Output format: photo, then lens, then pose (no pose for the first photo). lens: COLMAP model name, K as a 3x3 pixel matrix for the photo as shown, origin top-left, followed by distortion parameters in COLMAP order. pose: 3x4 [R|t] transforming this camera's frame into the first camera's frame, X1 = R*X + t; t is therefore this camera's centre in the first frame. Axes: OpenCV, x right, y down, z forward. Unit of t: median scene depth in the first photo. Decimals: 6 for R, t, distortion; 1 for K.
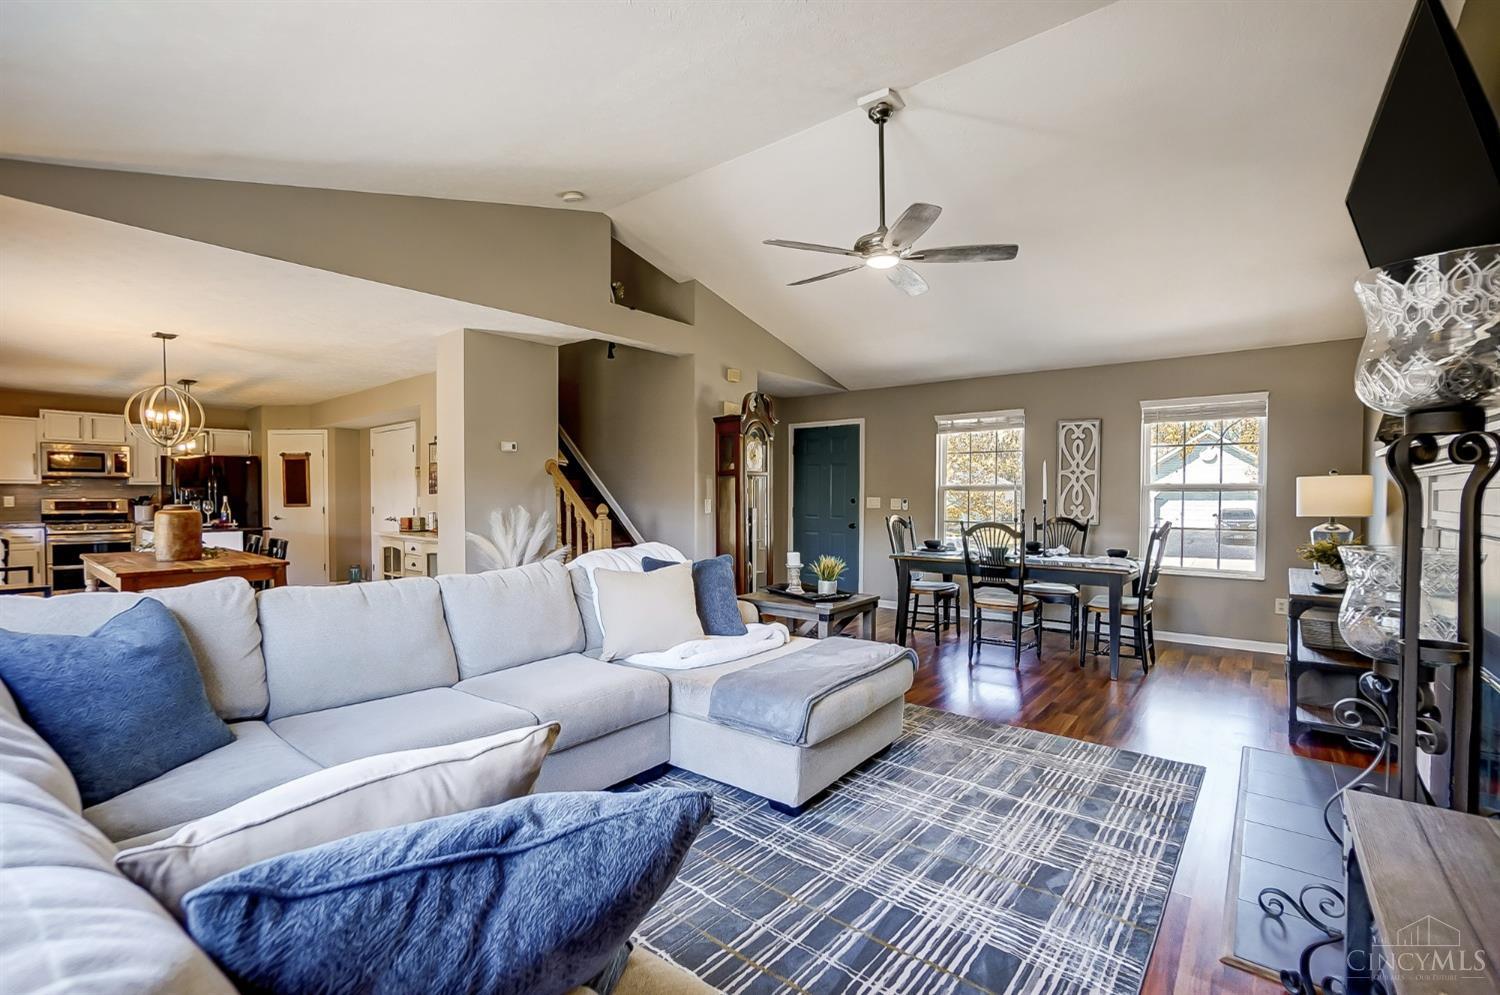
lens RADIAL K [[663.7, 0, 743.1], [0, 663.7, 506.2], [0, 0, 1]] dist [-0.069946, 0.025926]
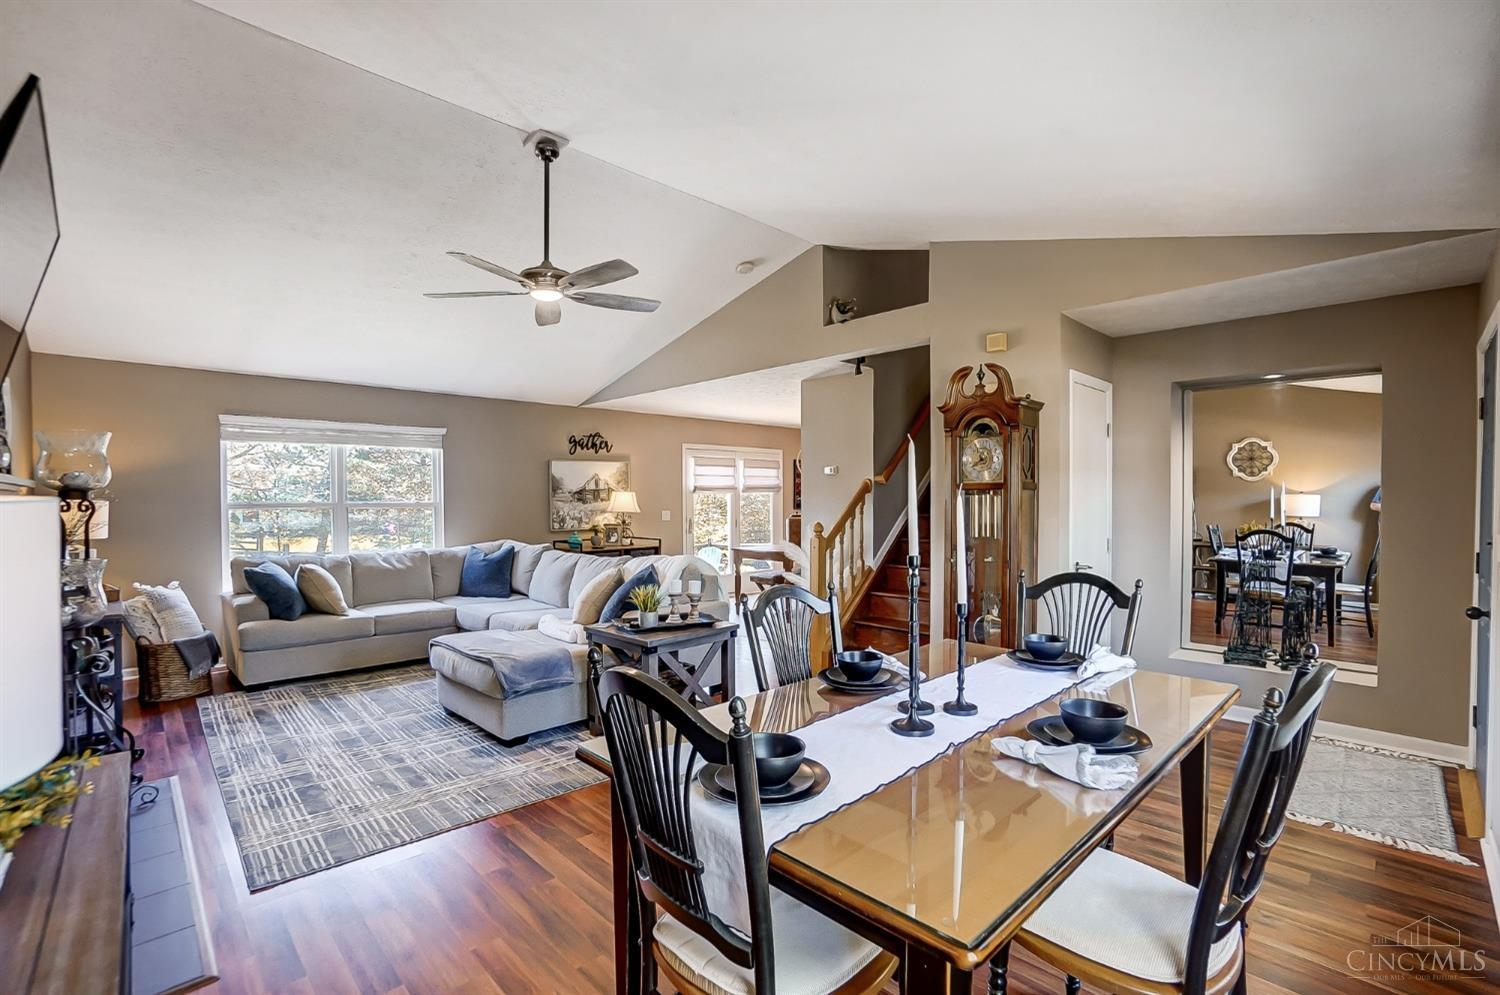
lens RADIAL K [[663.7, 0, 743.1], [0, 663.7, 506.2], [0, 0, 1]] dist [-0.069946, 0.025926]
pose [[-0.115690, 0.009375, -0.993241, 0.545335], [-0.011733, 0.999873, 0.010804, -0.025075], [0.993216, 0.012904, -0.115565, 0.647864]]
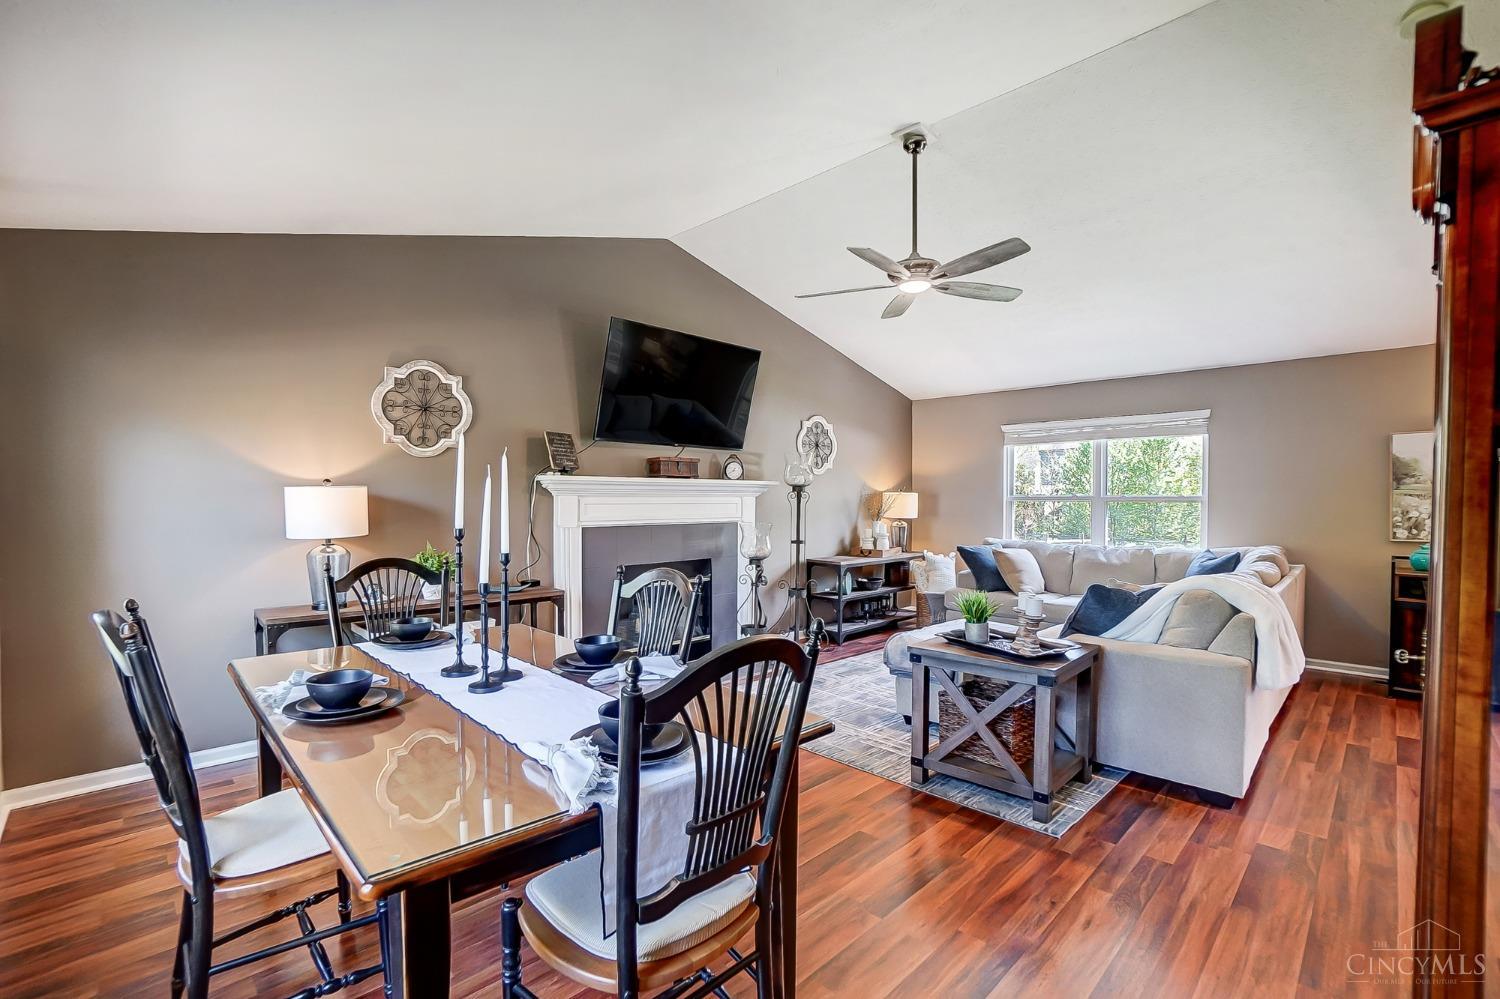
lens RADIAL K [[658.5, 0, 737.9], [0, 658.5, 509.9], [0, 0, 1]] dist [-0.060880, 0.022451]
pose [[-0.992986, -0.004416, 0.118150, 0.168298], [-0.000482, 0.999445, 0.033309, -0.024588], [-0.118232, 0.033018, -0.992437, 0.936807]]
